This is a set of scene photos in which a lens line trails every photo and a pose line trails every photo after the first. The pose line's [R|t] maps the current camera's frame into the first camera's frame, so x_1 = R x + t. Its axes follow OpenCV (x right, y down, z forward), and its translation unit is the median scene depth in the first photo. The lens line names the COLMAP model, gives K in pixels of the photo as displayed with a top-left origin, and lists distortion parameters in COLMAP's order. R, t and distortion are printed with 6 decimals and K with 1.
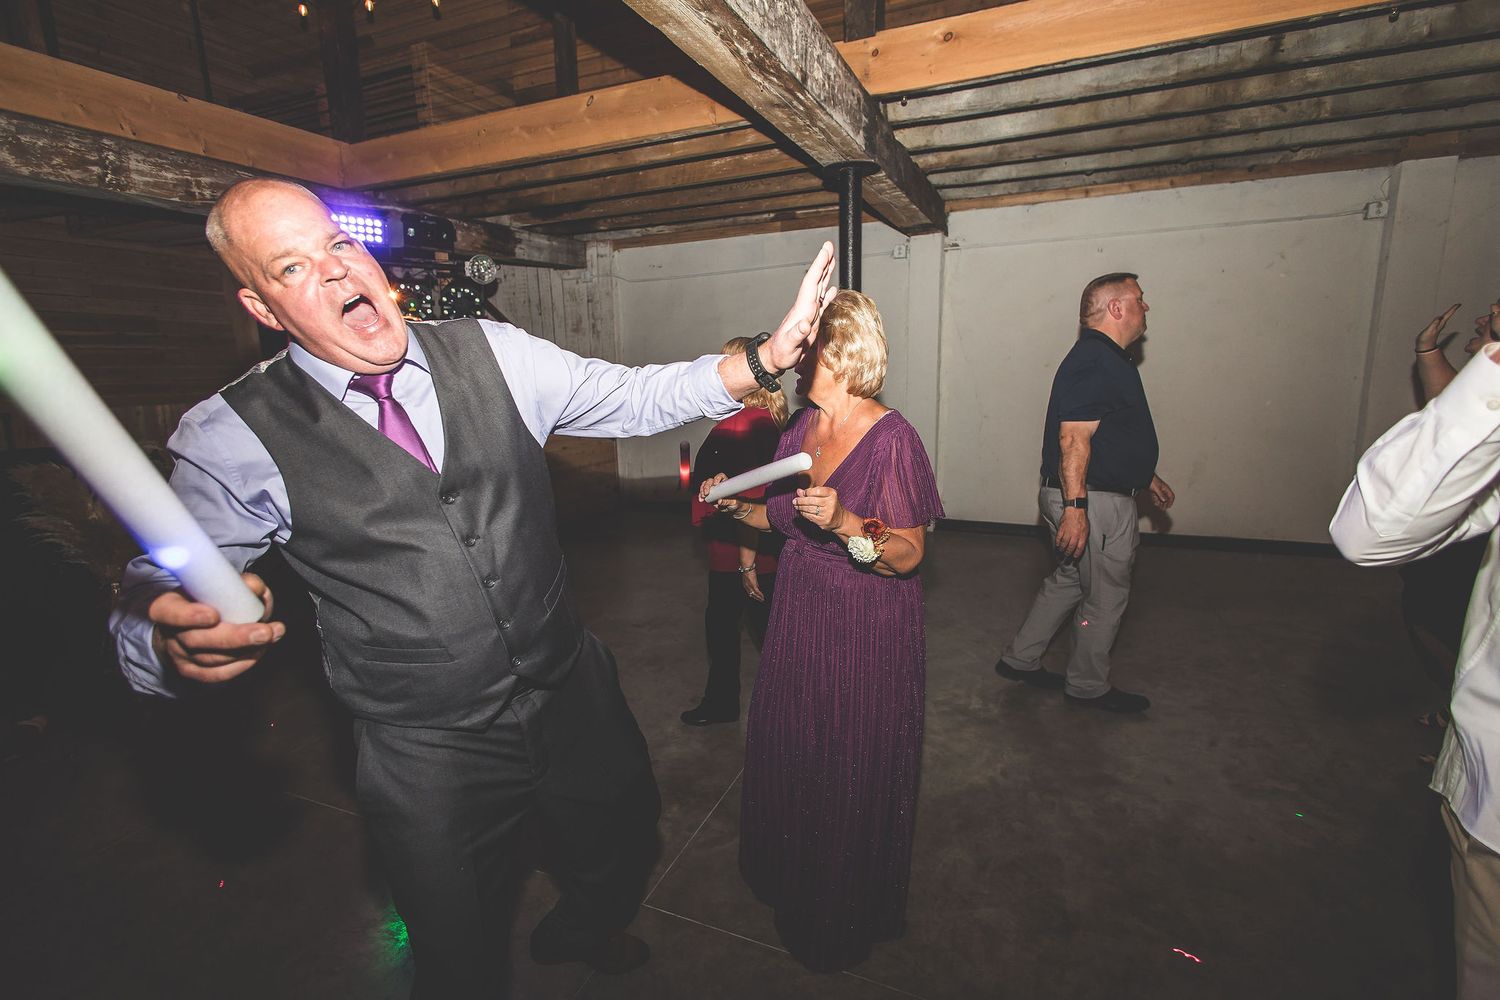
lens RADIAL K [[712.4, 0, 748.5], [0, 712.4, 478.6], [0, 0, 1]] dist [0.028824, -0.000749]
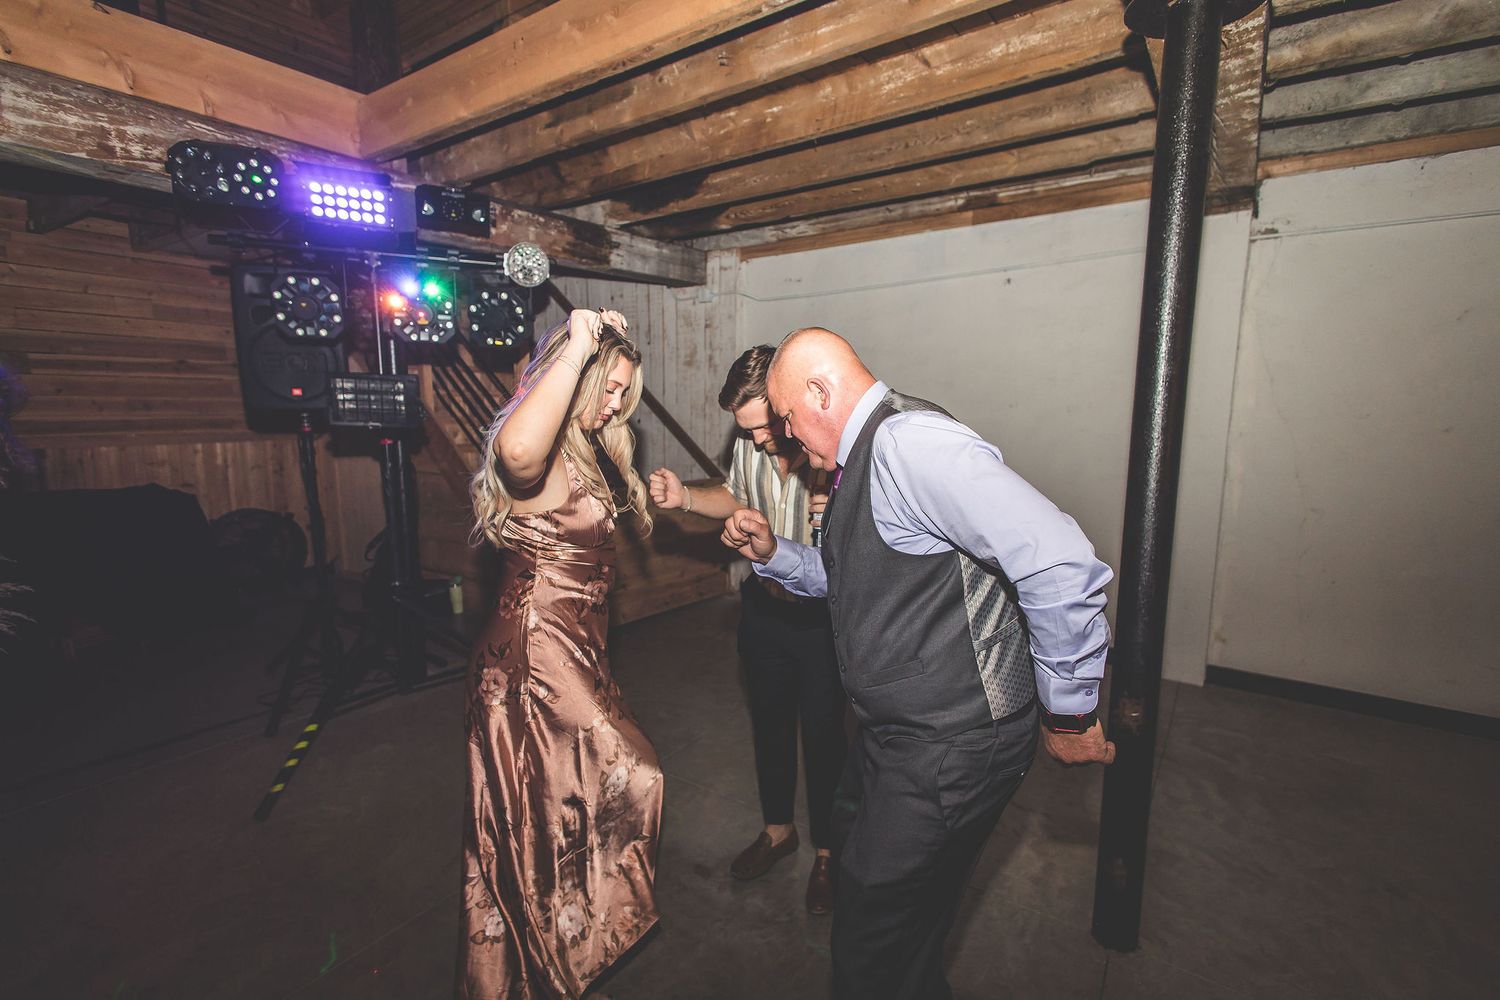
lens RADIAL K [[682.7, 0, 750.0], [0, 682.7, 500.0], [0, 0, 1]] dist [-0.000245, -0.001240]
pose [[0.978344, 0.053891, -0.199846, -0.020712], [-0.058528, 0.998135, -0.017366, -0.058266], [0.198537, 0.028687, 0.979673, 0.339220]]
